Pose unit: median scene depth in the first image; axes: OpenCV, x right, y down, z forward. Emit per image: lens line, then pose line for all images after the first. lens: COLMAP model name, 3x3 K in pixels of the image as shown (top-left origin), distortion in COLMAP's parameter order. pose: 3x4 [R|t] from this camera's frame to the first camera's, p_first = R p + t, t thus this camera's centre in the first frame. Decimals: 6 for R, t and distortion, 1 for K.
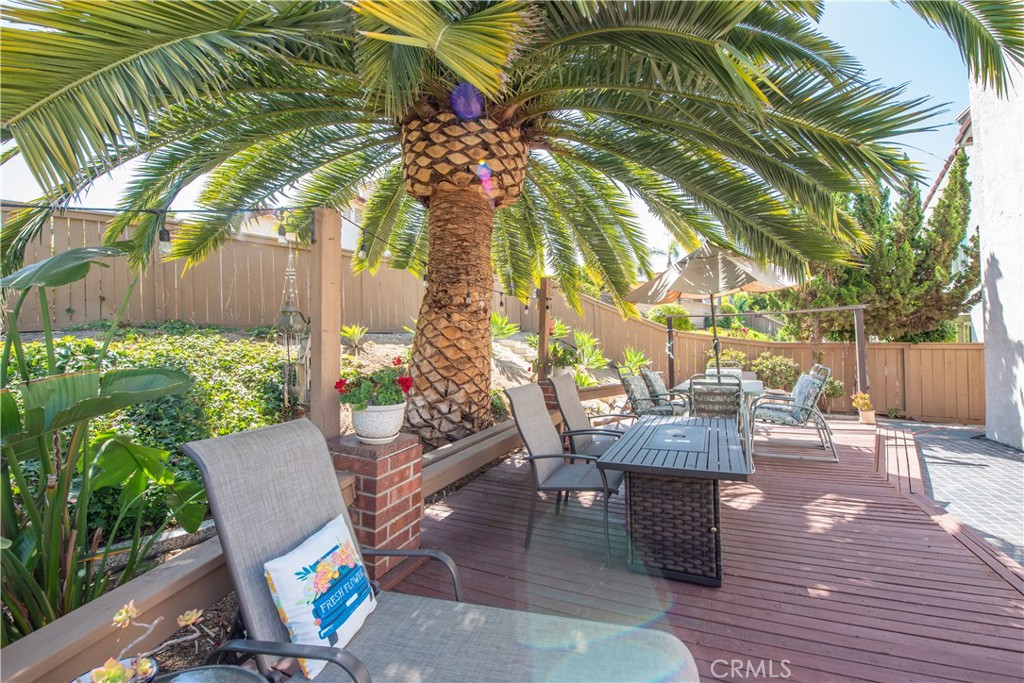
lens RADIAL K [[424.7, 0, 528.3], [0, 424.7, 340.1], [0, 0, 1]] dist [-0.016647, -0.000243]
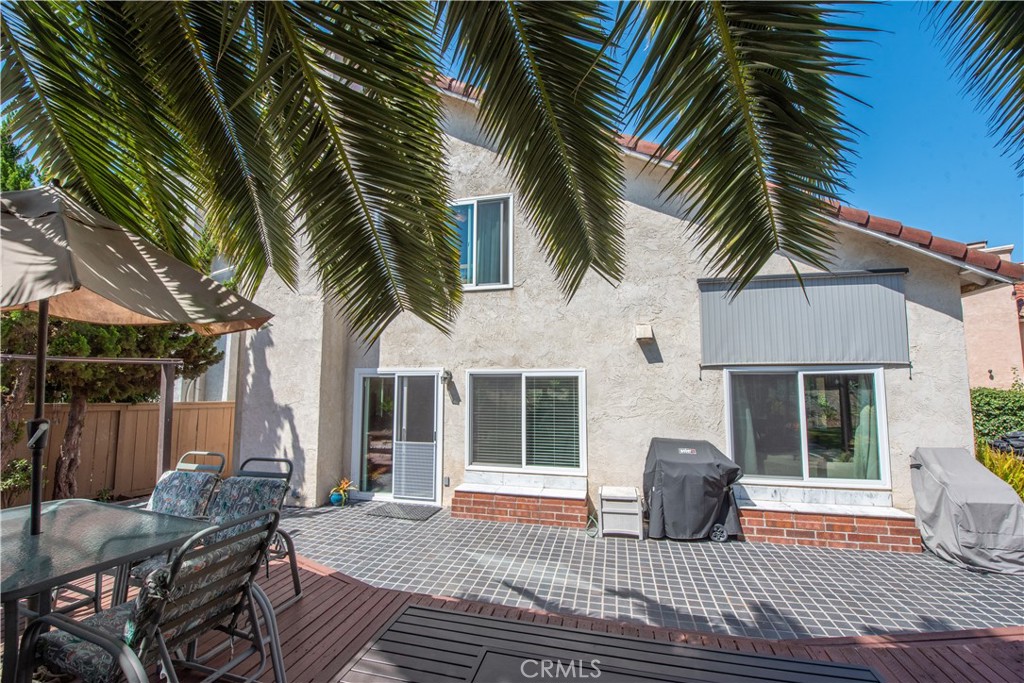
lens RADIAL K [[412.4, 0, 512.9], [0, 412.4, 343.6], [0, 0, 1]] dist [-0.016924, -0.000761]
pose [[-0.166334, 0.118981, 0.978865, -0.025020], [-0.012583, 0.992357, -0.122759, -0.040560], [-0.985989, -0.032737, -0.163566, 0.719850]]
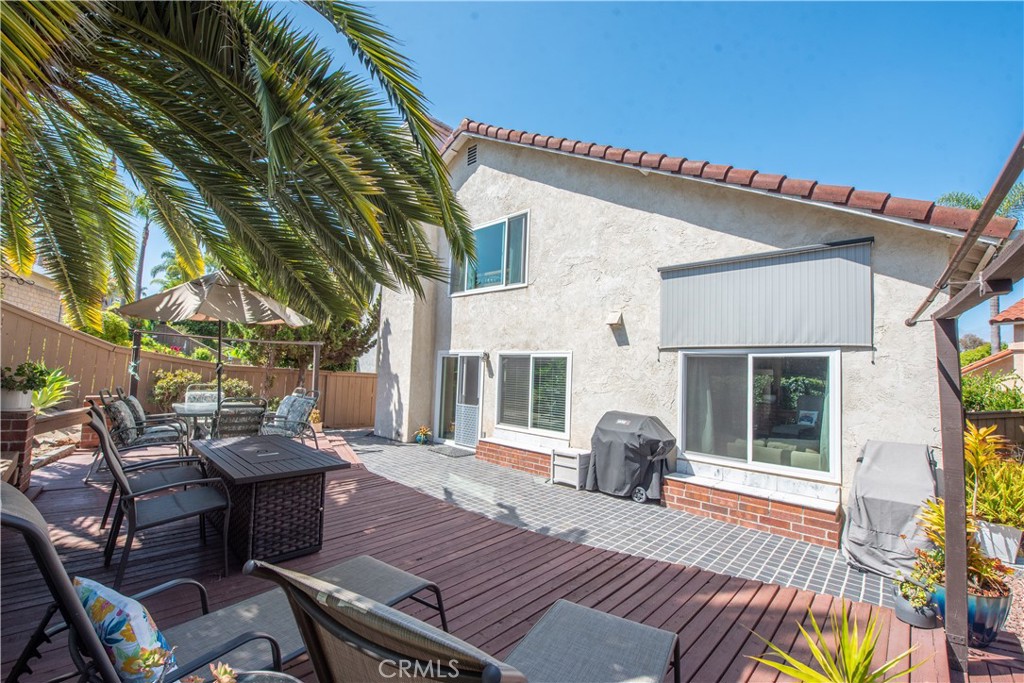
lens RADIAL K [[421.6, 0, 512.0], [0, 421.6, 341.5], [0, 0, 1]] dist [-0.012065, -0.000071]
pose [[0.337531, 0.100743, 0.935908, -0.333261], [-0.058676, 0.994575, -0.085897, -0.010740], [-0.939484, -0.025923, 0.341611, -0.028327]]
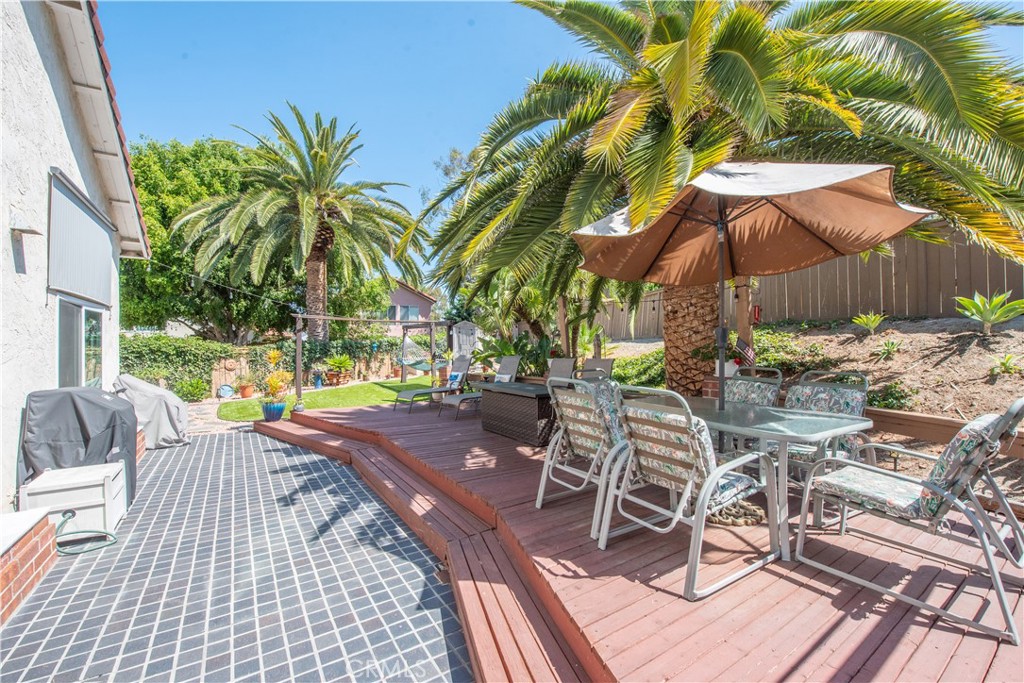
lens RADIAL K [[416.6, 0, 511.4], [0, 416.6, 344.4], [0, 0, 1]] dist [-0.017305, -0.000206]
pose [[-0.538195, 0.023527, -0.842492, 1.247743], [0.026710, 0.999584, 0.010850, 0.003979], [0.842397, -0.016664, -0.538599, 1.253037]]
